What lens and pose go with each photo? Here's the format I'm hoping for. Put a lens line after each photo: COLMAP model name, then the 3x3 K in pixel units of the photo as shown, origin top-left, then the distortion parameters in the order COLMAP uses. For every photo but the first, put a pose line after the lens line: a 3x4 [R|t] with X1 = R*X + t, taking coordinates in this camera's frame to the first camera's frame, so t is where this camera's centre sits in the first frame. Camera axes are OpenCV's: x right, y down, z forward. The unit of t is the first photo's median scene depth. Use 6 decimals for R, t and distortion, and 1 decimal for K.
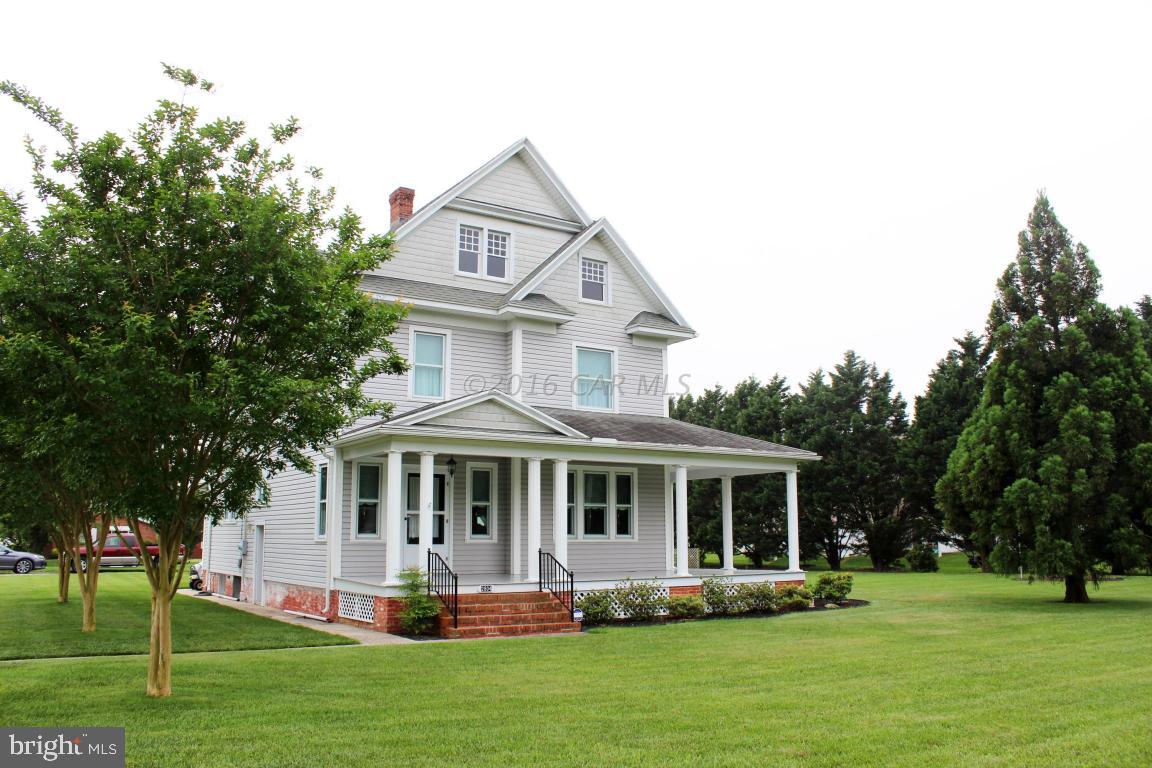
lens RADIAL K [[966.9, 0, 576.0], [0, 966.9, 384.0], [0, 0, 1]] dist [-0.161558, 0.150245]
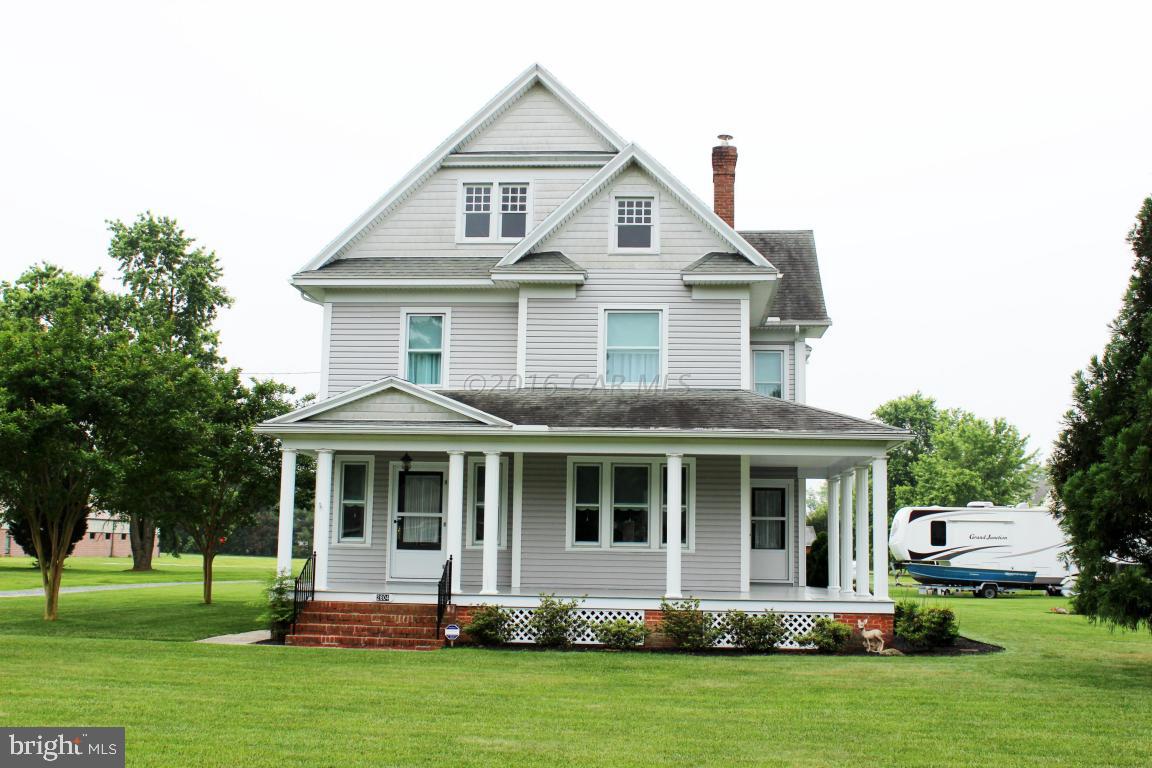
lens RADIAL K [[1333.8, 0, 576.0], [0, 1333.8, 384.0], [0, 0, 1]] dist [-0.028425, -0.006033]
pose [[0.779724, -0.058558, -0.623379, 0.693841], [0.077607, 0.996978, 0.003419, 0.017822], [0.621295, -0.051044, 0.781913, 0.113057]]
